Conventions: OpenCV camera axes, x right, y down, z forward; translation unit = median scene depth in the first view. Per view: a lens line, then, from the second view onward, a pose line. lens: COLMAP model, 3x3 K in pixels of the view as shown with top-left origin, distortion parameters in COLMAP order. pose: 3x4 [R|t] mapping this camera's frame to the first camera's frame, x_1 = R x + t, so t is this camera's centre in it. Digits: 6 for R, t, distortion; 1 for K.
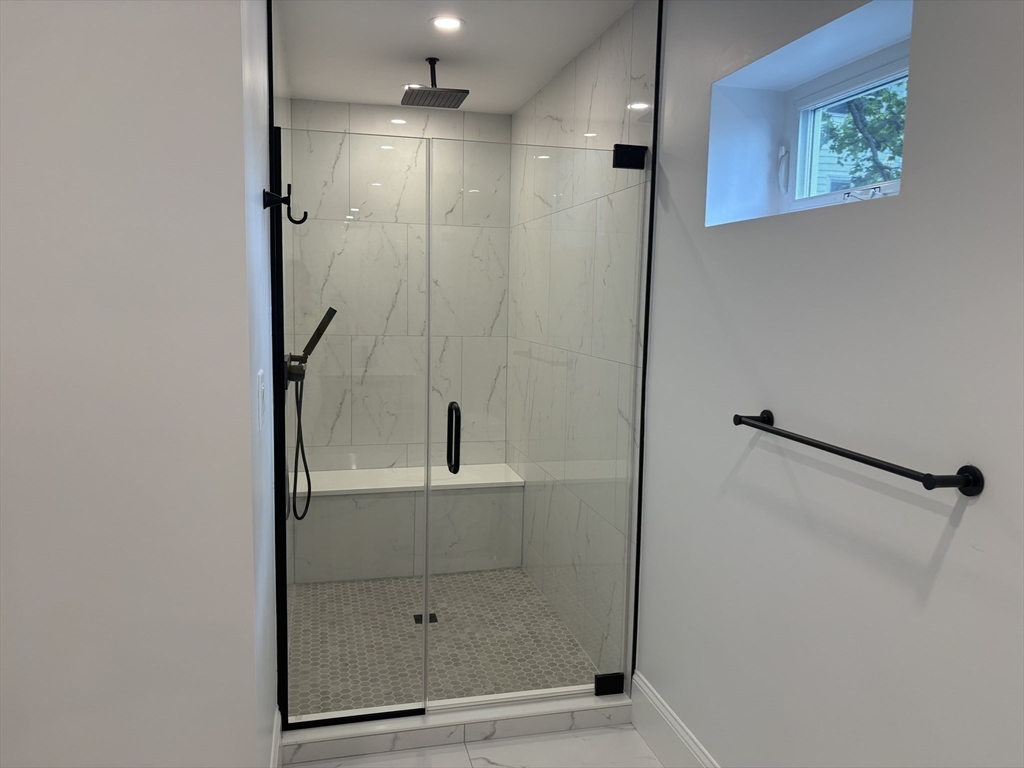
lens RADIAL K [[769.5, 0, 510.6], [0, 769.5, 385.2], [0, 0, 1]] dist [0.005313, 0.001657]
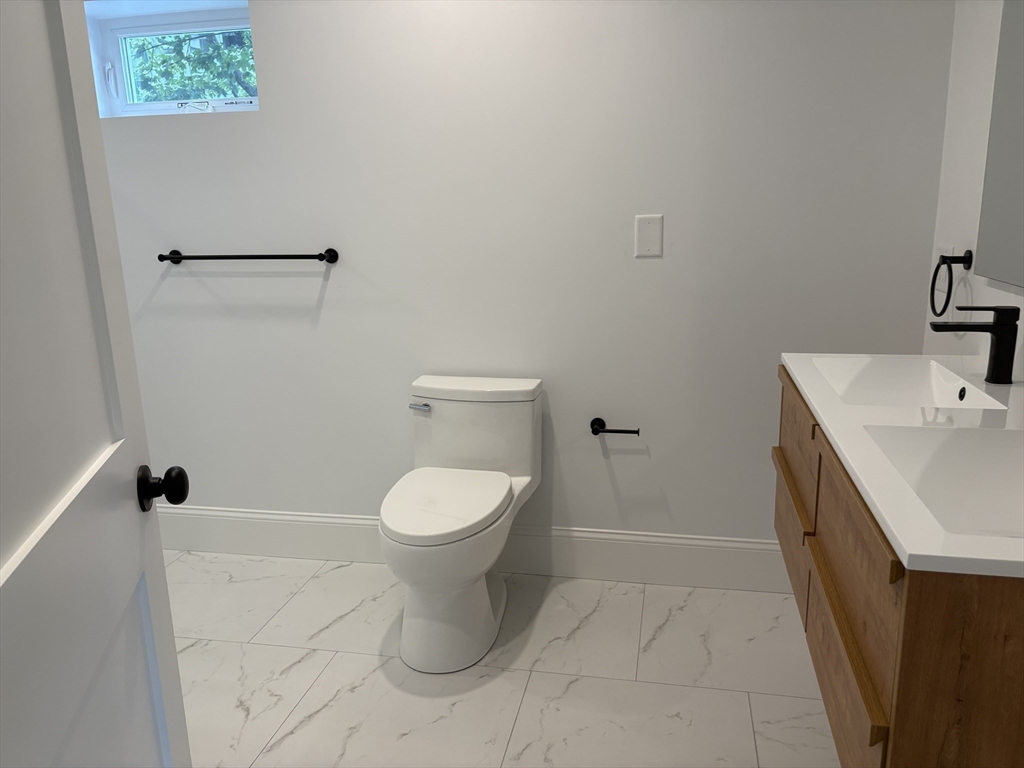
lens RADIAL K [[769.5, 0, 513.2], [0, 769.5, 384.0], [0, 0, 1]] dist [0.005313, 0.001657]
pose [[0.437850, -0.229766, 0.869192, -1.000702], [0.135377, 0.972618, 0.188910, 0.123353], [-0.888797, 0.034954, 0.456965, -0.352982]]
